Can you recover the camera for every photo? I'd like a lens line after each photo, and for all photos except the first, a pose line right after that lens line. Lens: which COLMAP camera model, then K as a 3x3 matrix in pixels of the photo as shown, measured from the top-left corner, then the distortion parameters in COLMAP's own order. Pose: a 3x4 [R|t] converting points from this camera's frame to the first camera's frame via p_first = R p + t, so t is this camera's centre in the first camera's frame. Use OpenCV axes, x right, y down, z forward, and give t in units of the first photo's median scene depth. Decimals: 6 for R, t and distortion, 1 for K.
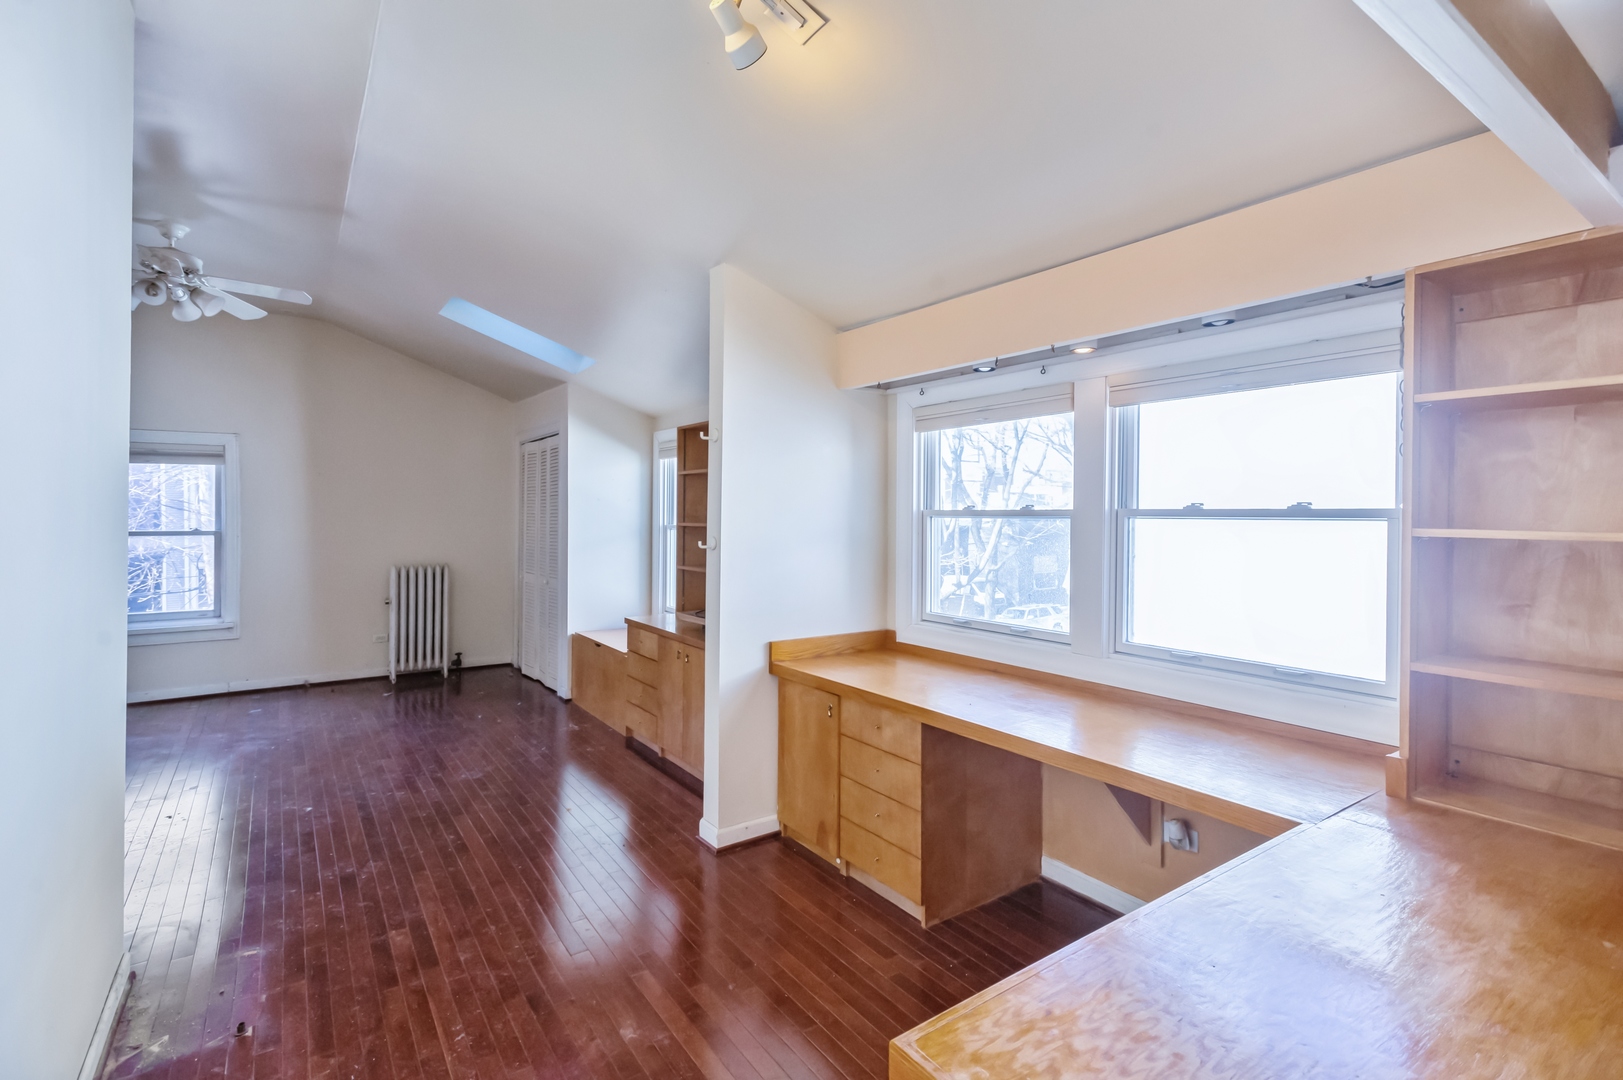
lens RADIAL K [[768.5, 0, 811.9], [0, 768.5, 511.2], [0, 0, 1]] dist [0.010546, -0.000287]
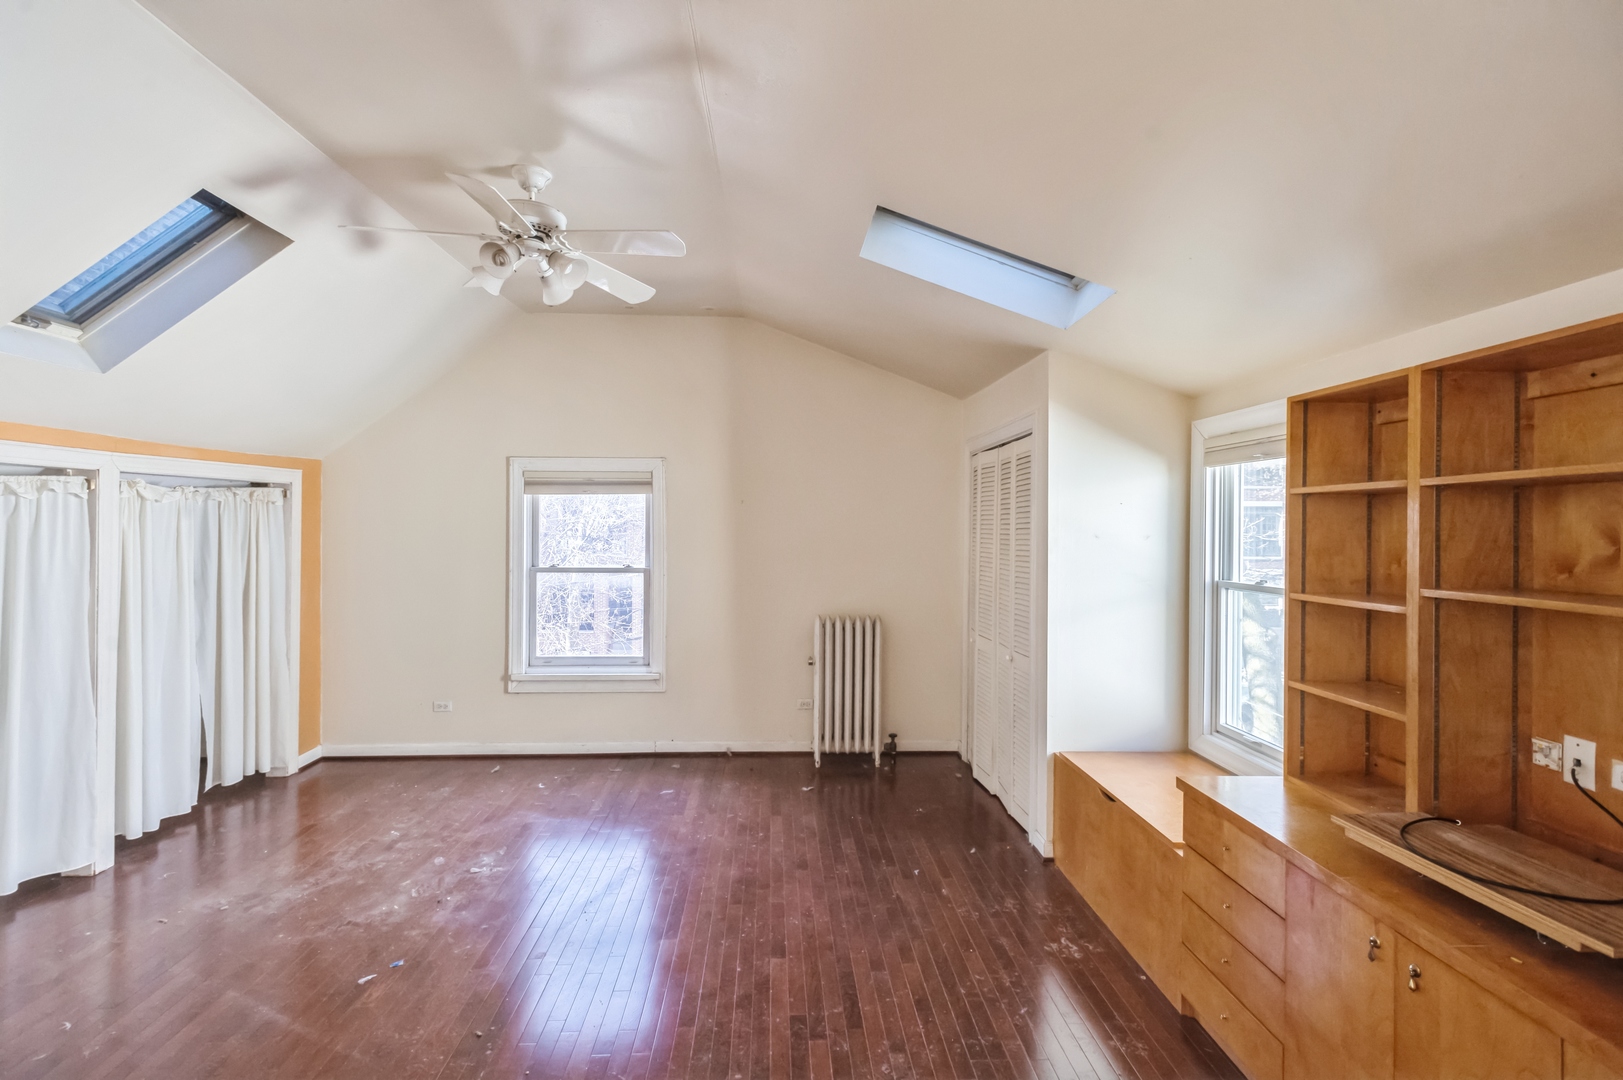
lens RADIAL K [[768.5, 0, 810.3], [0, 768.5, 531.1], [0, 0, 1]] dist [0.010546, -0.000287]
pose [[0.851096, 0.003348, -0.524999, -0.144345], [-0.001568, 0.999991, 0.003835, -0.020762], [0.525007, -0.002441, 0.851094, 0.345679]]
